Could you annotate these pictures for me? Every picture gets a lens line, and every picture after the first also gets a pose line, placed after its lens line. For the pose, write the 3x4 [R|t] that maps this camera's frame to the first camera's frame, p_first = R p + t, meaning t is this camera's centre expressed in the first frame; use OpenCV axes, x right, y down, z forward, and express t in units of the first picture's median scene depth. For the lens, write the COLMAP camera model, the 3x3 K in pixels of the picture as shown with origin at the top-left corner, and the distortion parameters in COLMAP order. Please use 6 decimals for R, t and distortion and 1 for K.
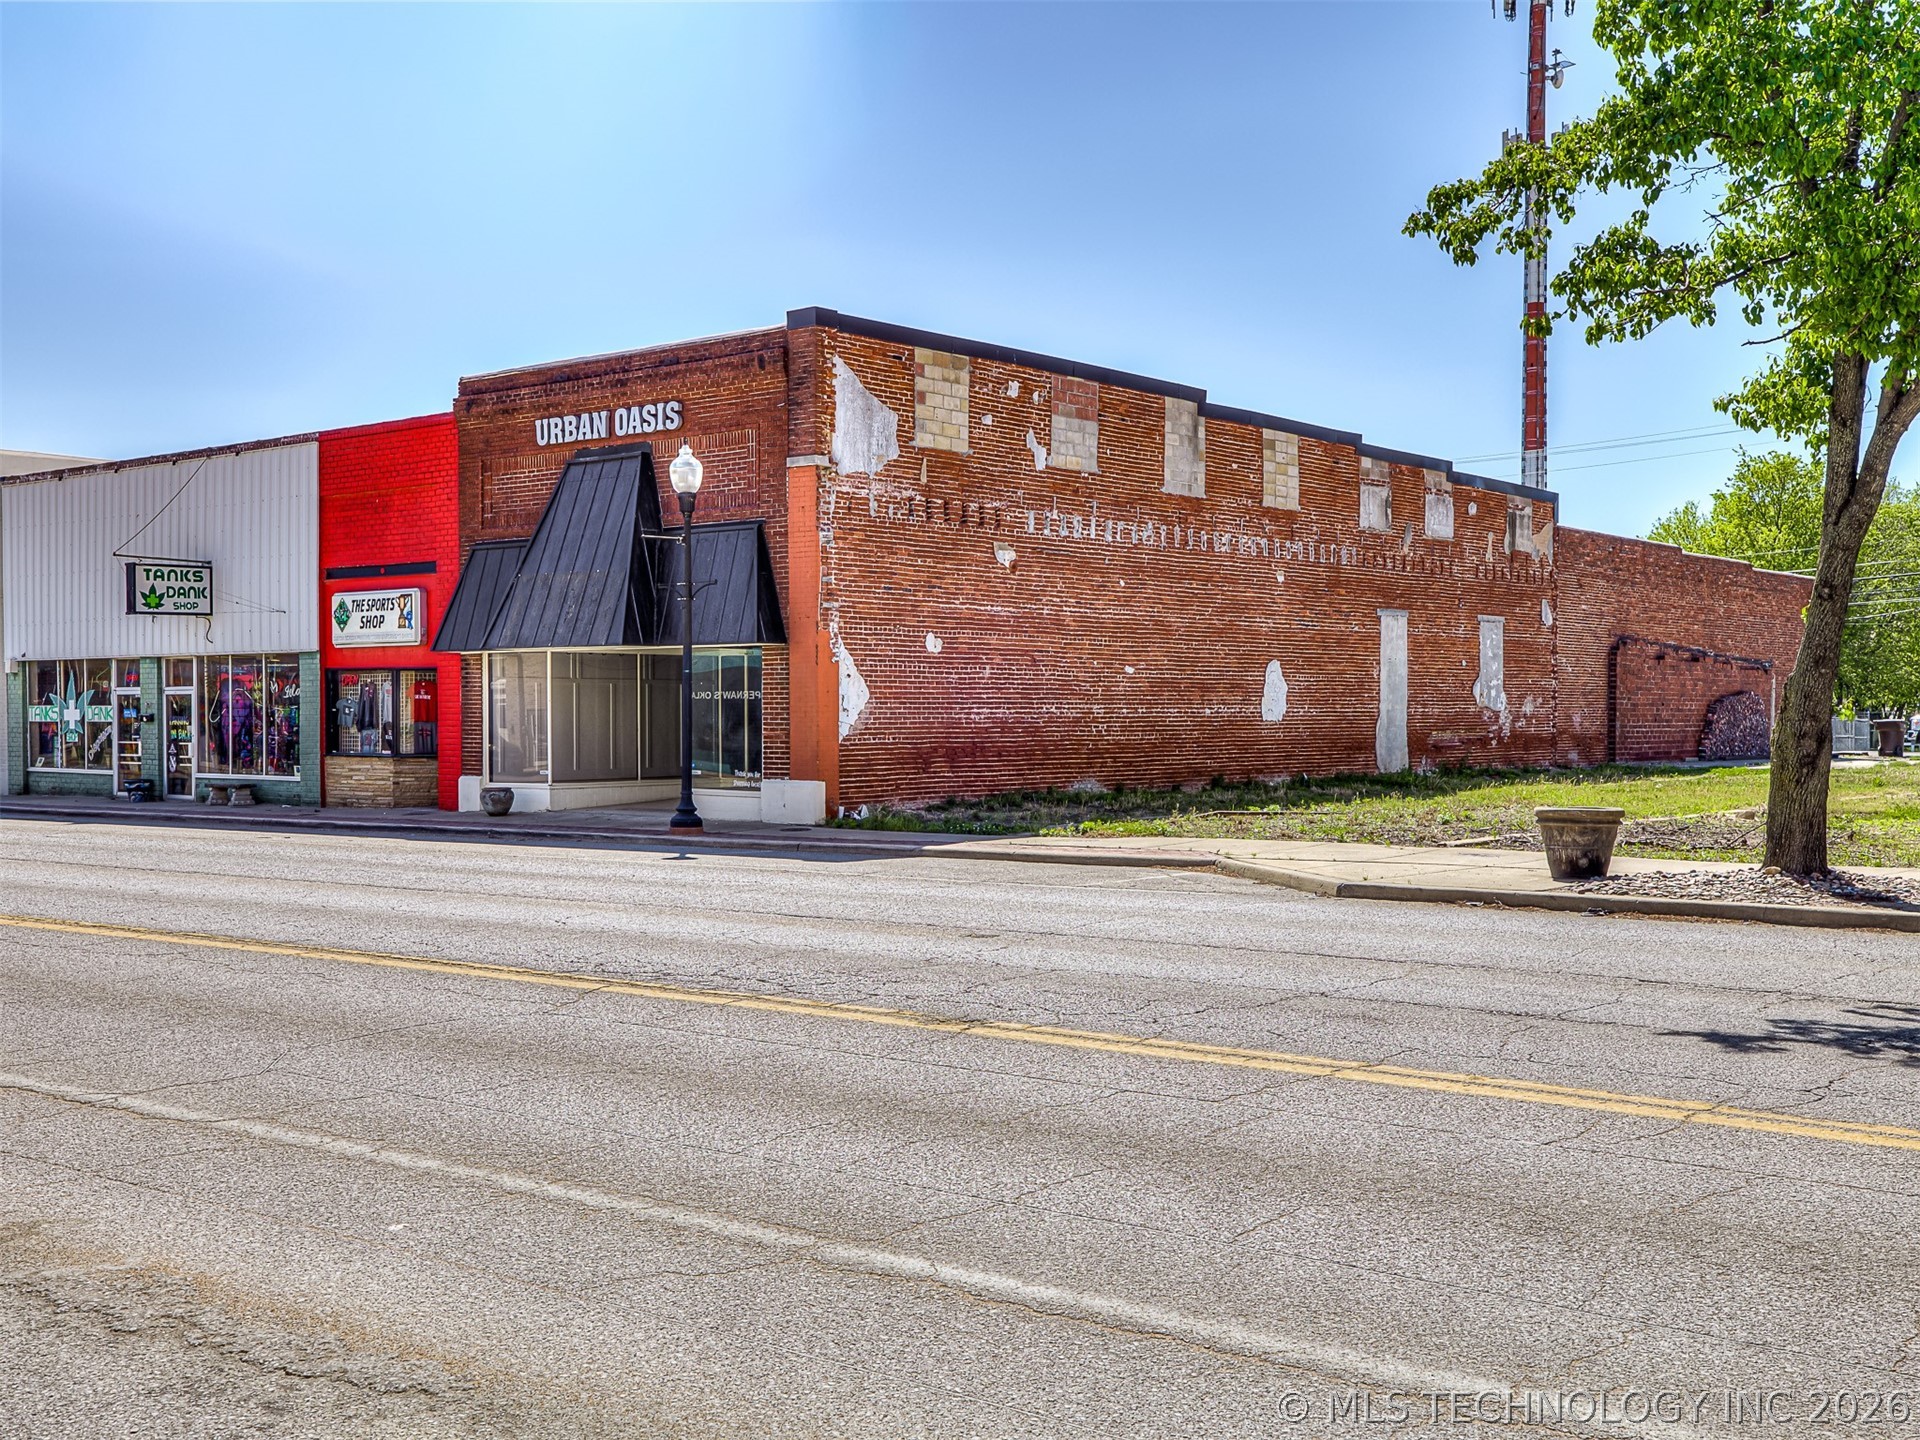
lens RADIAL K [[2043.0, 0, 962.6], [0, 2043.0, 723.1], [0, 0, 1]] dist [0.049831, -0.001017]
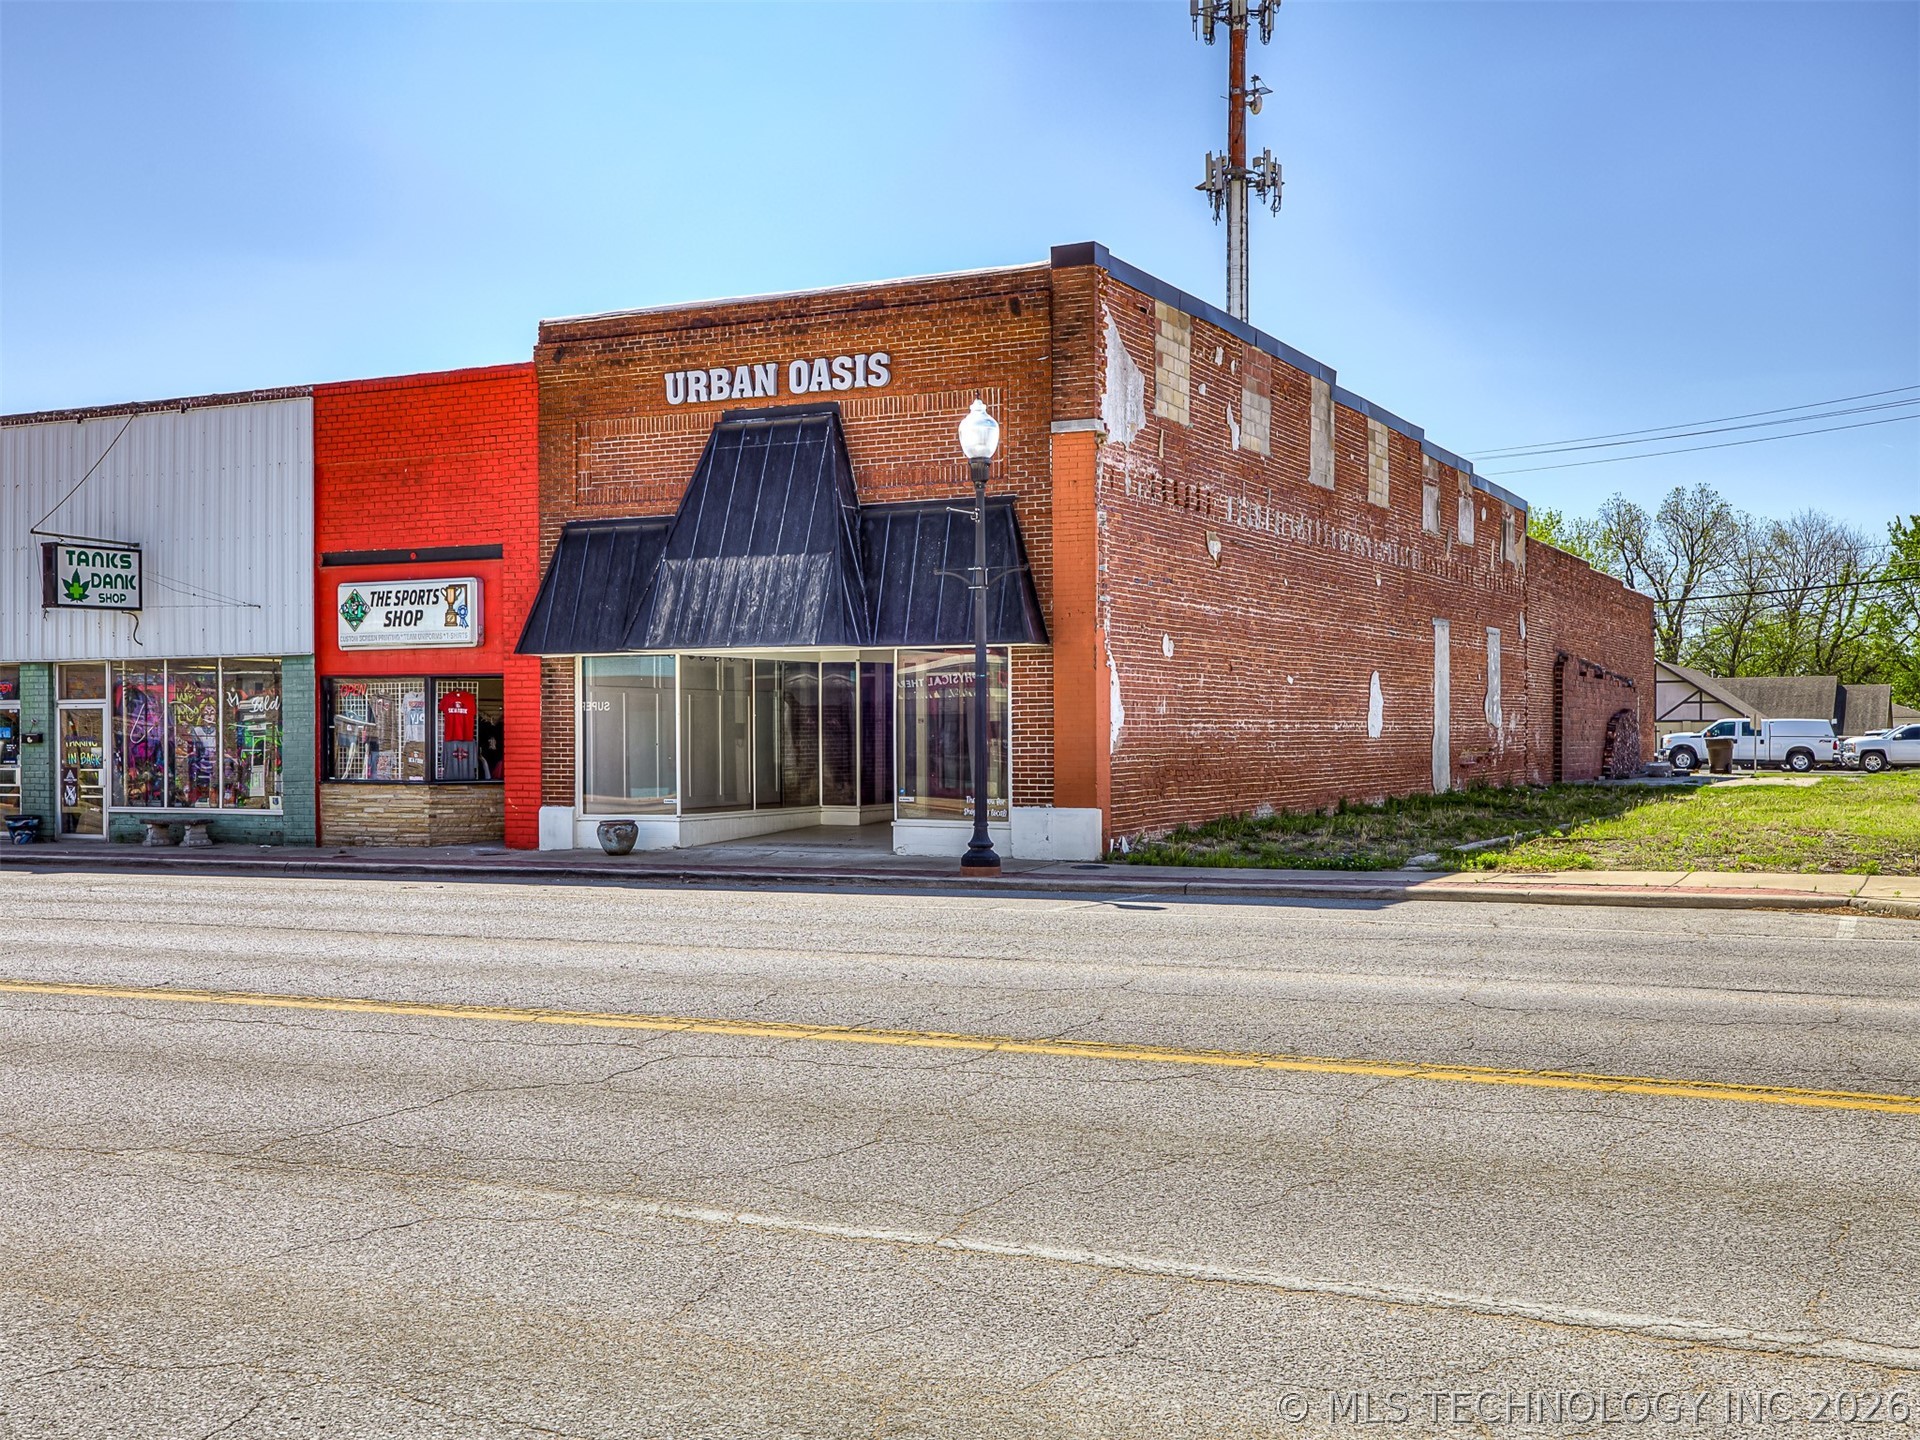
lens RADIAL K [[2051.9, 0, 924.7], [0, 2051.9, 723.5], [0, 0, 1]] dist [0.044479, -0.012508]
pose [[0.976881, -0.001219, 0.213778, -0.263280], [0.003648, 0.999933, -0.010966, 0.002024], [-0.213751, 0.011493, 0.976821, 0.160722]]
